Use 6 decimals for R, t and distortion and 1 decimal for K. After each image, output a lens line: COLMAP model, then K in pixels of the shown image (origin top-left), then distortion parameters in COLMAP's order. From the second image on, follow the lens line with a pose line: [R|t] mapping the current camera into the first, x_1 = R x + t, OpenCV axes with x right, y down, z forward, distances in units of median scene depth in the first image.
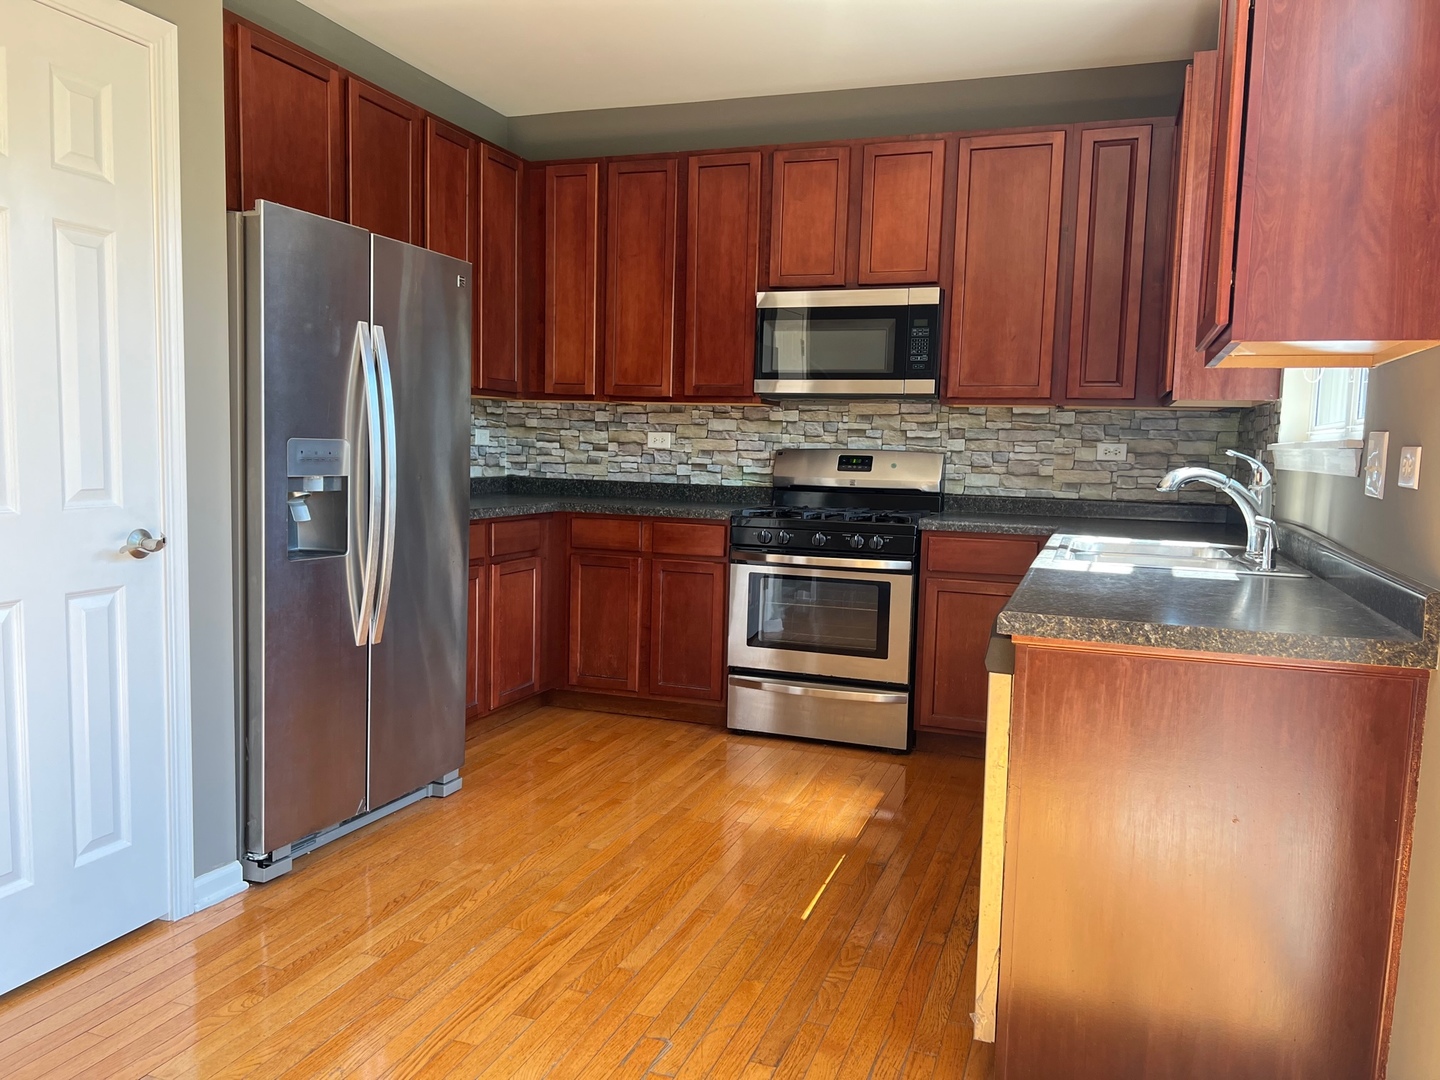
lens RADIAL K [[1076.0, 0, 708.3], [0, 1076.0, 540.5], [0, 0, 1]] dist [0.092275, -0.078948]
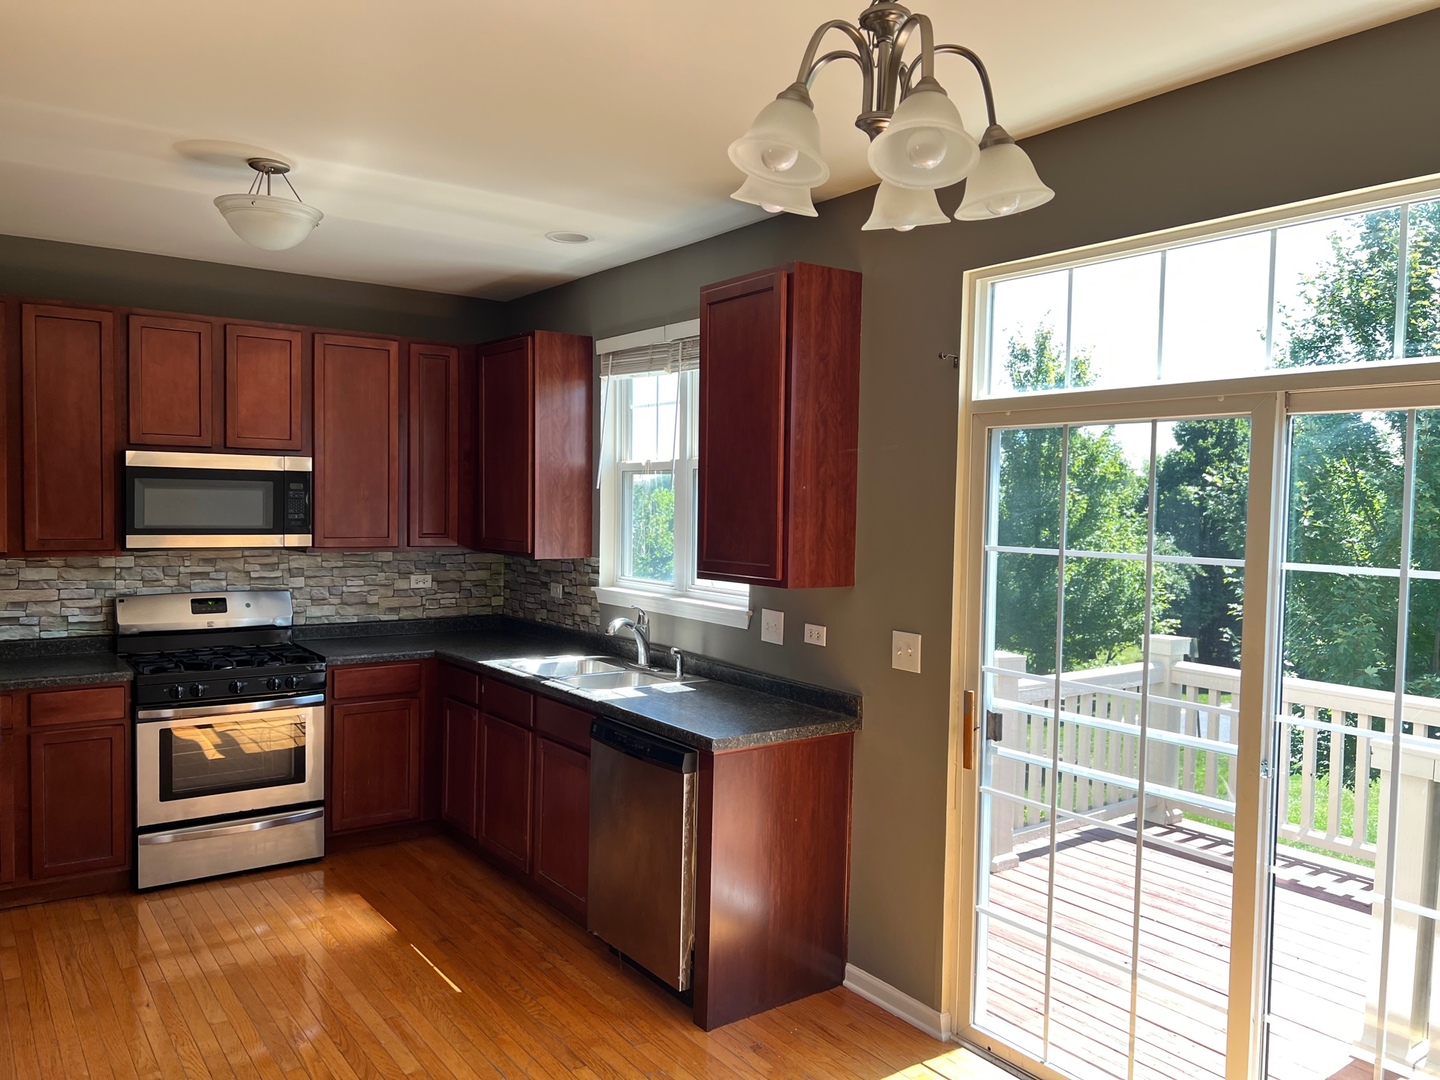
lens RADIAL K [[1076.0, 0, 708.3], [0, 1076.0, 540.5], [0, 0, 1]] dist [0.092275, -0.078948]
pose [[0.590431, -0.045146, 0.805824, -0.458979], [0.071267, 0.997451, 0.003664, -0.109236], [-0.803935, 0.055266, 0.592143, -0.041115]]
